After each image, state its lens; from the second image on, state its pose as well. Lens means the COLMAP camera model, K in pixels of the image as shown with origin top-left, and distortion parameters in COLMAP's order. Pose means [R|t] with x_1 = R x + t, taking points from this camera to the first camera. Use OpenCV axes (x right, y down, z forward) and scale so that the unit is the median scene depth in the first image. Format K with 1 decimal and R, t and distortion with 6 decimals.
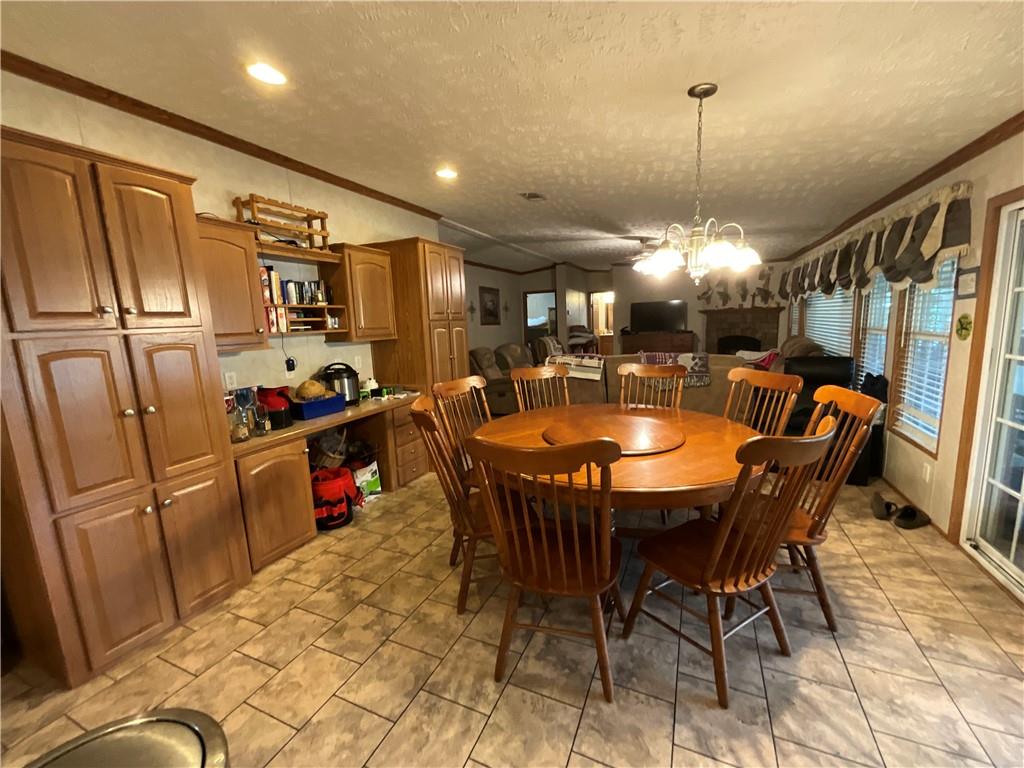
lens RADIAL K [[417.2, 0, 512.0], [0, 417.2, 384.0], [0, 0, 1]] dist [-0.001608, -0.000065]
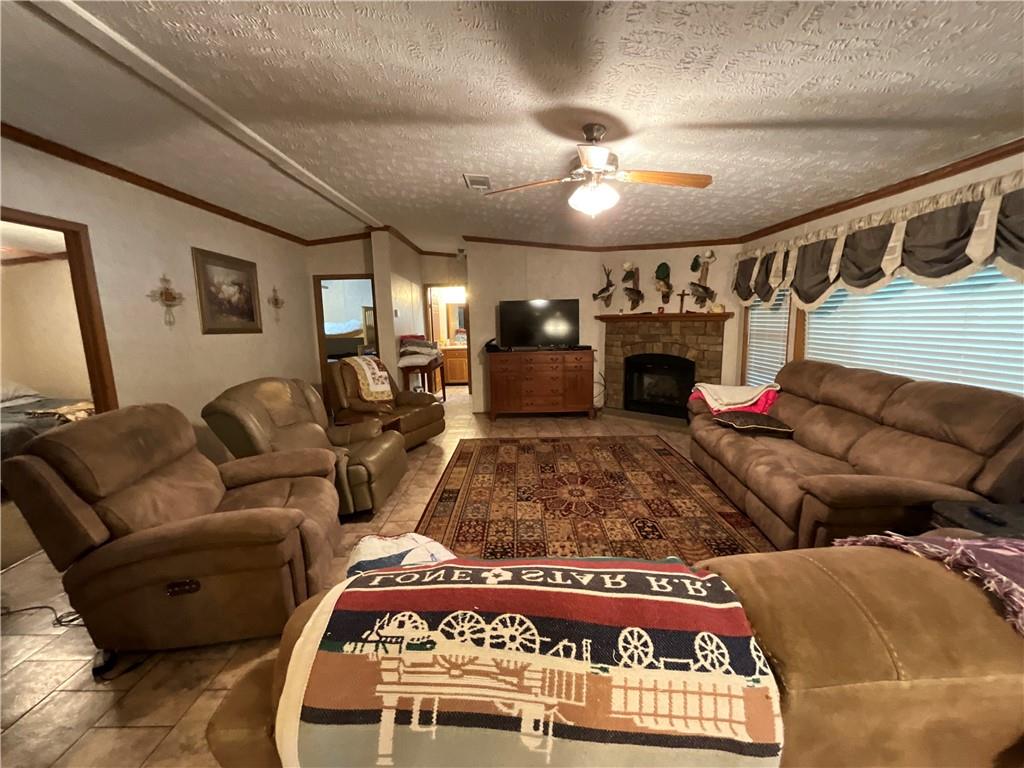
lens RADIAL K [[417.2, 0, 512.0], [0, 417.2, 384.0], [0, 0, 1]] dist [-0.001608, -0.000065]
pose [[0.914869, -0.037089, 0.402043, 0.047761], [0.042533, 0.999084, -0.004620, -0.067506], [-0.401504, 0.021327, 0.915609, 0.434173]]
